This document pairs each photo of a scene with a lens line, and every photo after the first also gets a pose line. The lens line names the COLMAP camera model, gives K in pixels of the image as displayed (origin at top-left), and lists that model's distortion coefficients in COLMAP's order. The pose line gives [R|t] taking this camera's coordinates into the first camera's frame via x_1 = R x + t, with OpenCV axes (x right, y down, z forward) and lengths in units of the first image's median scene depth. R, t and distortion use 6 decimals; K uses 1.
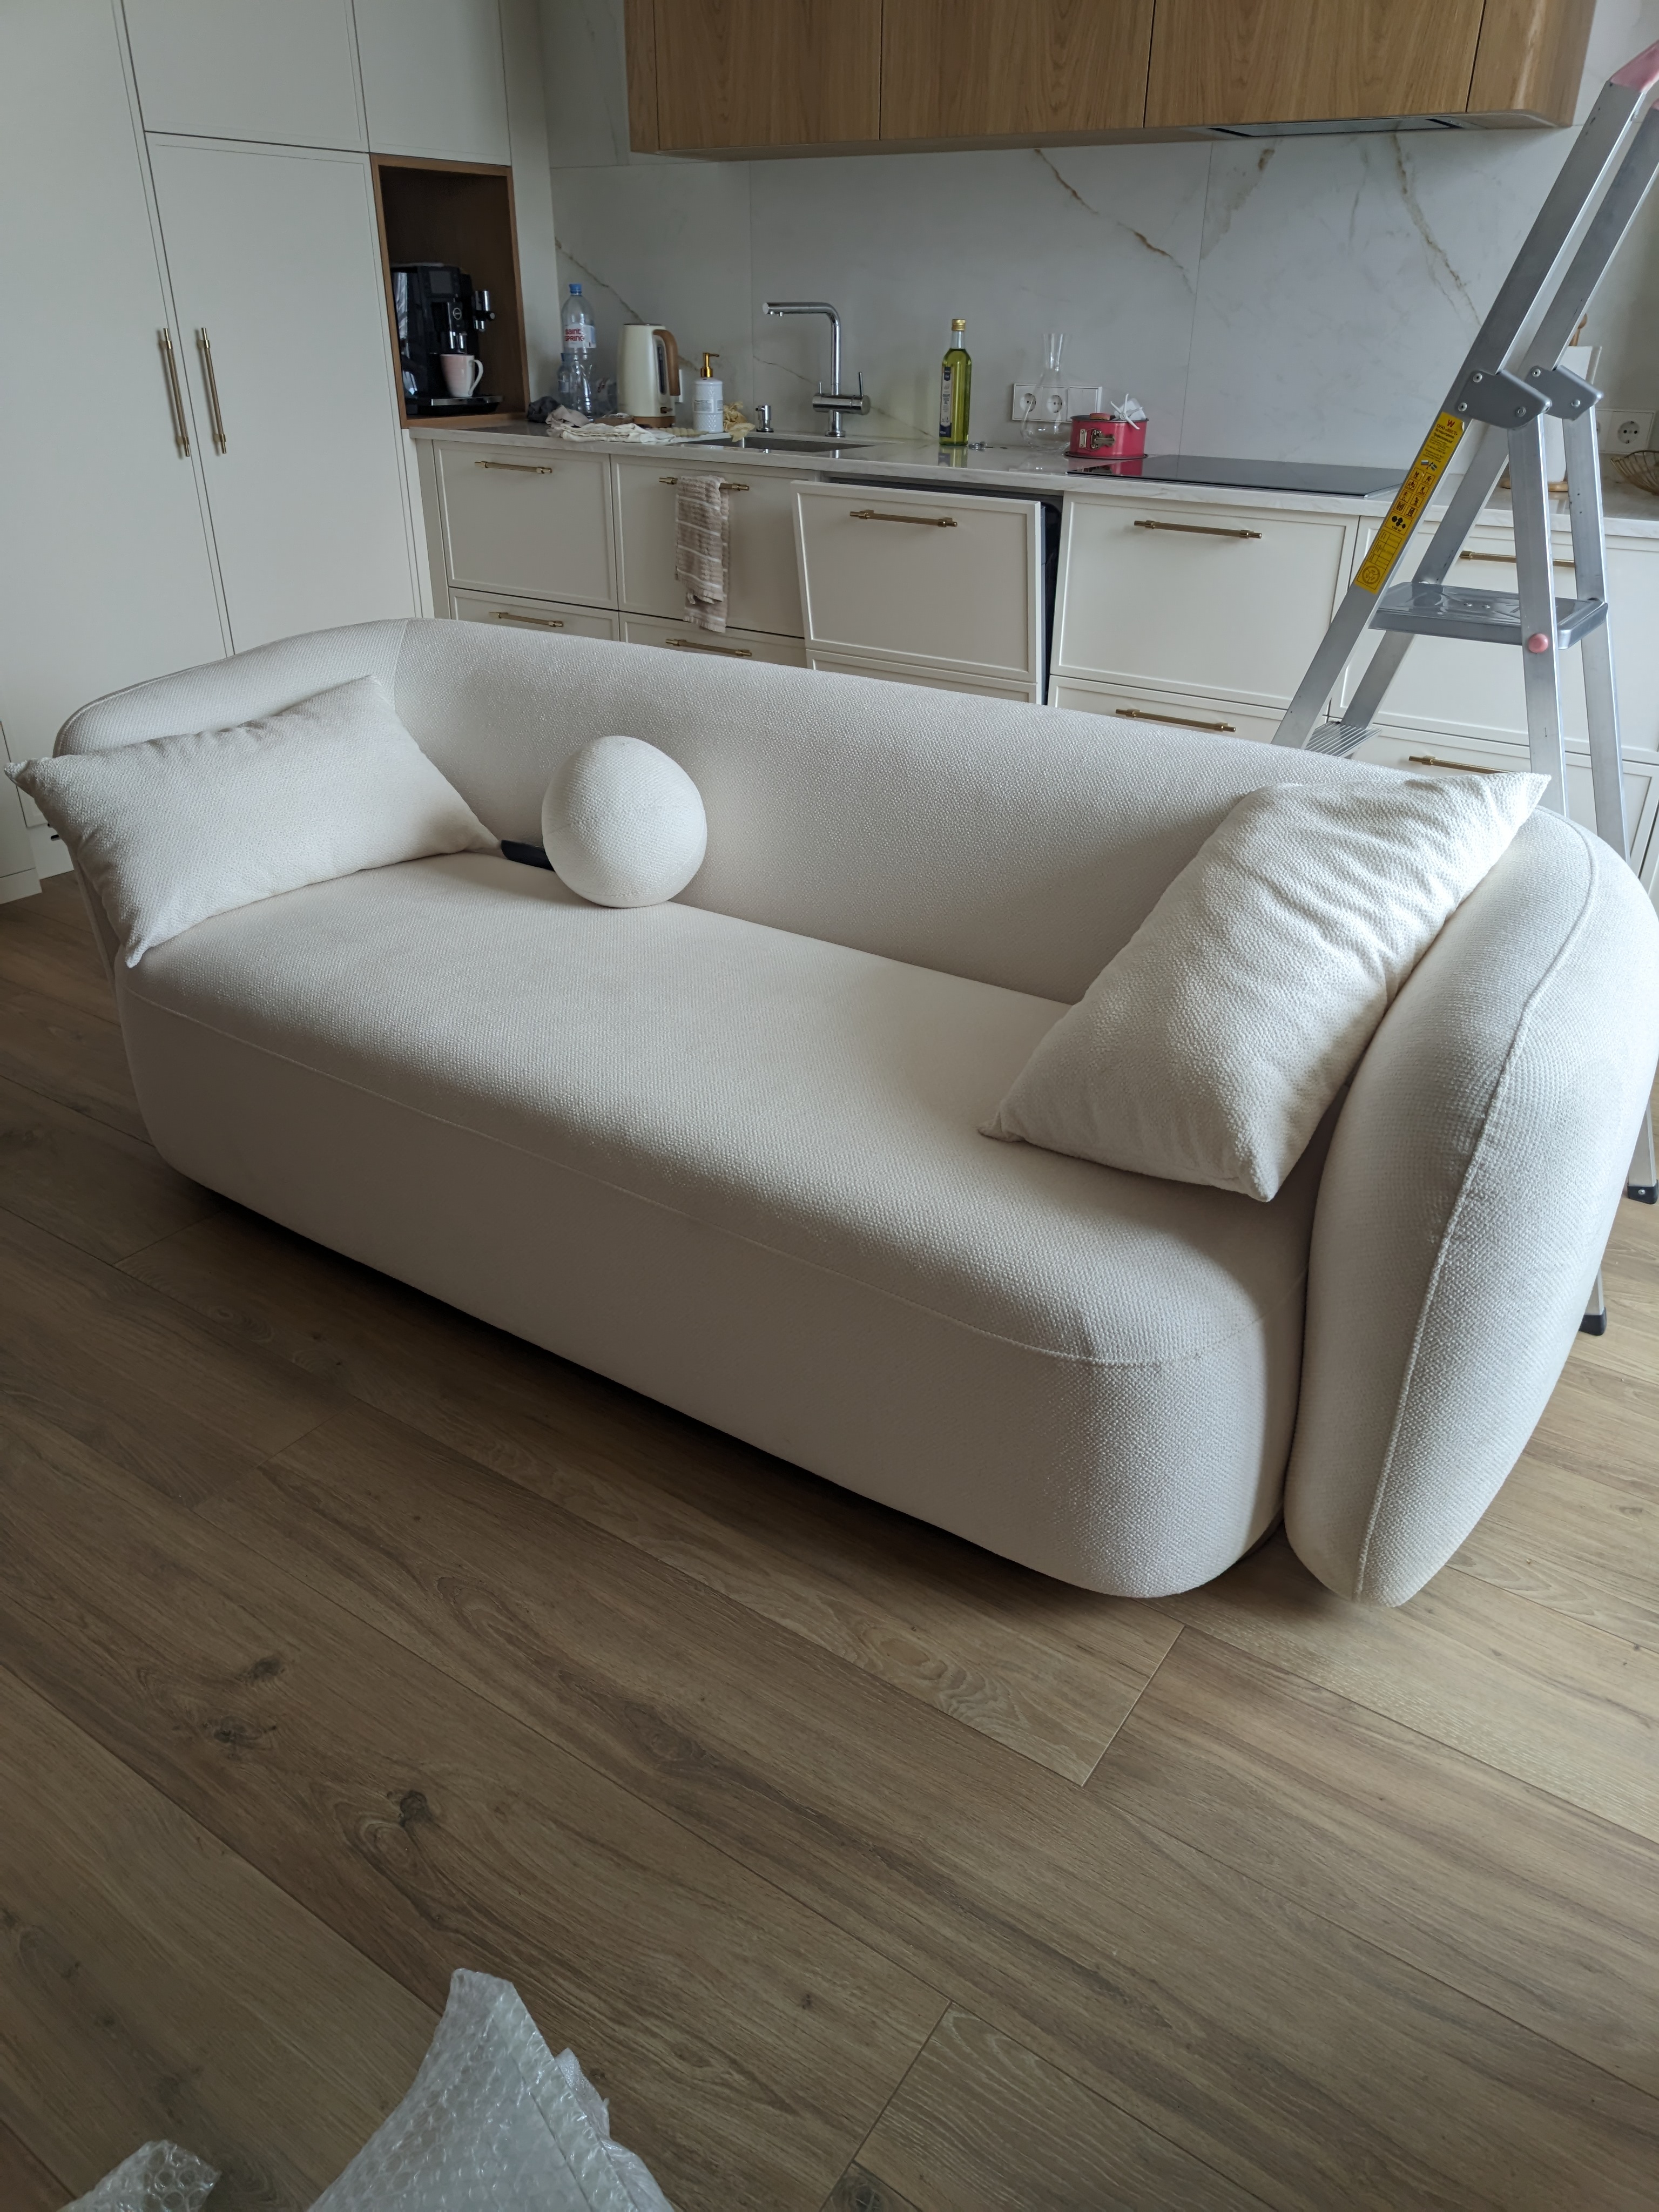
lens RADIAL K [[1572.6, 0, 829.5], [0, 1572.6, 1106.0], [0, 0, 1]] dist [0.003947, 0.000902]
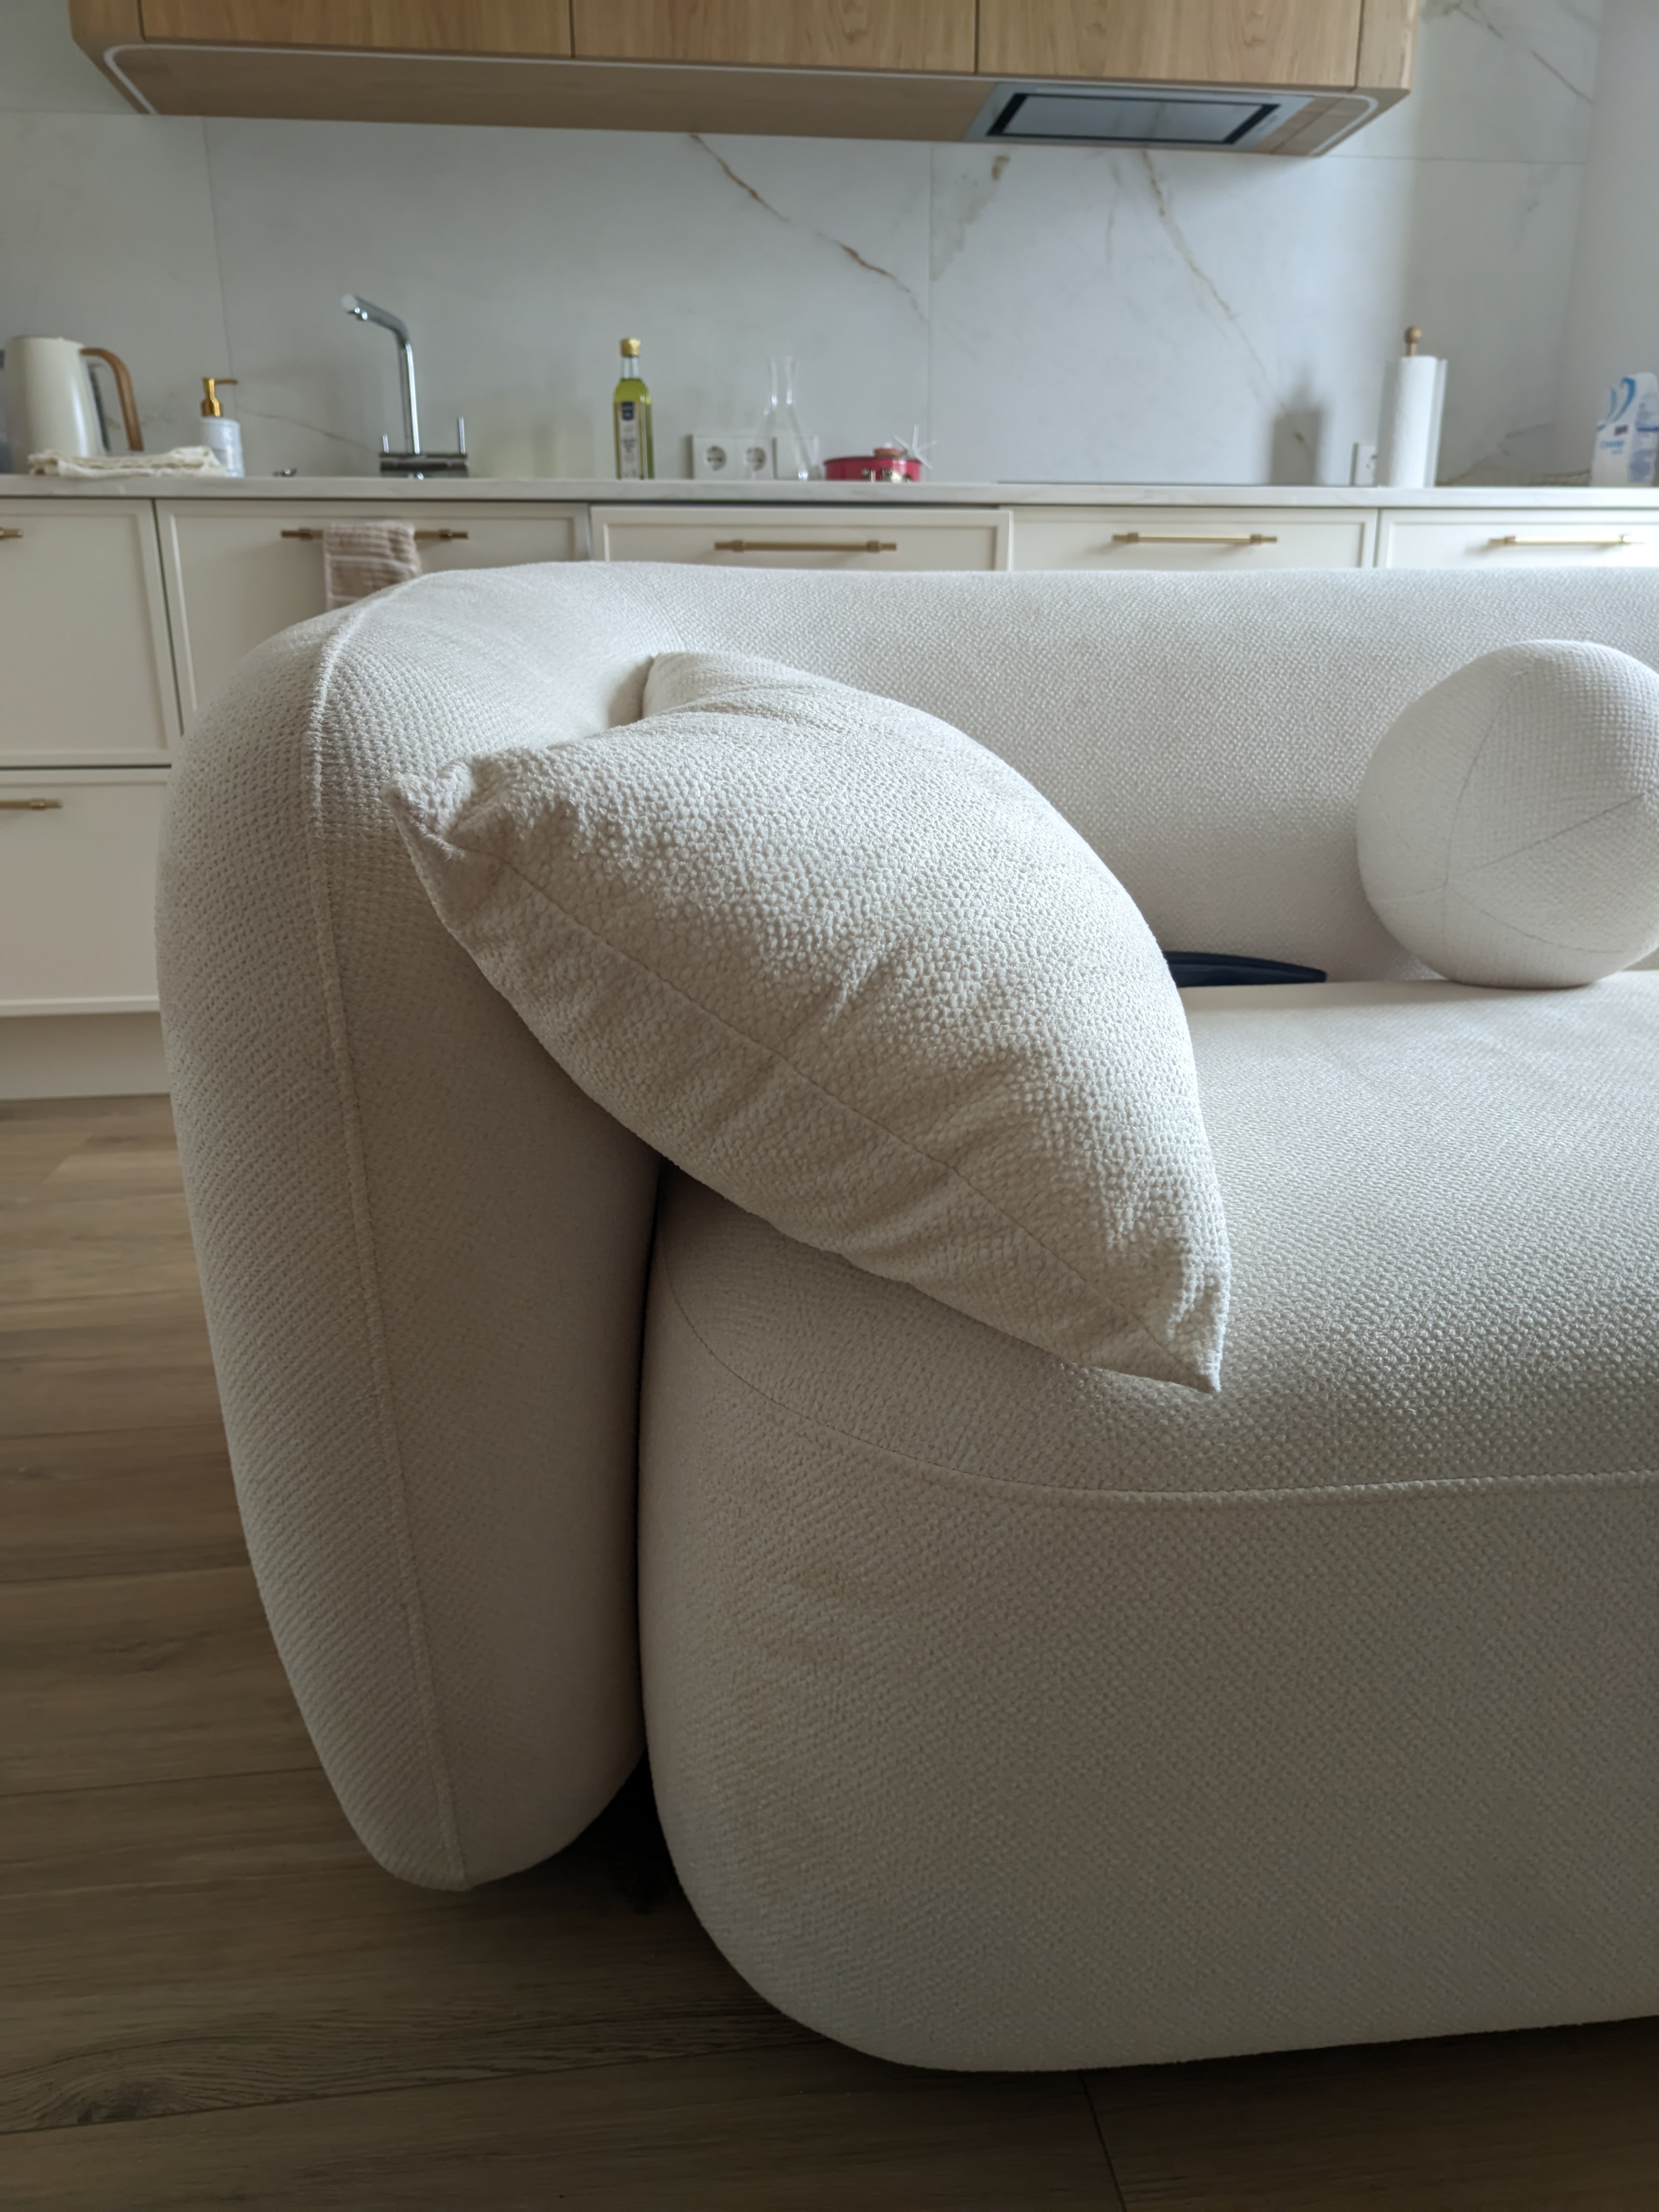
lens RADIAL K [[1572.6, 0, 829.5], [0, 1572.6, 1106.0], [0, 0, 1]] dist [0.003947, 0.000902]
pose [[0.741498, -0.198780, 0.640833, -0.425049], [0.318708, 0.944825, -0.075698, -0.086840], [-0.590428, 0.260368, 0.763939, 0.525889]]
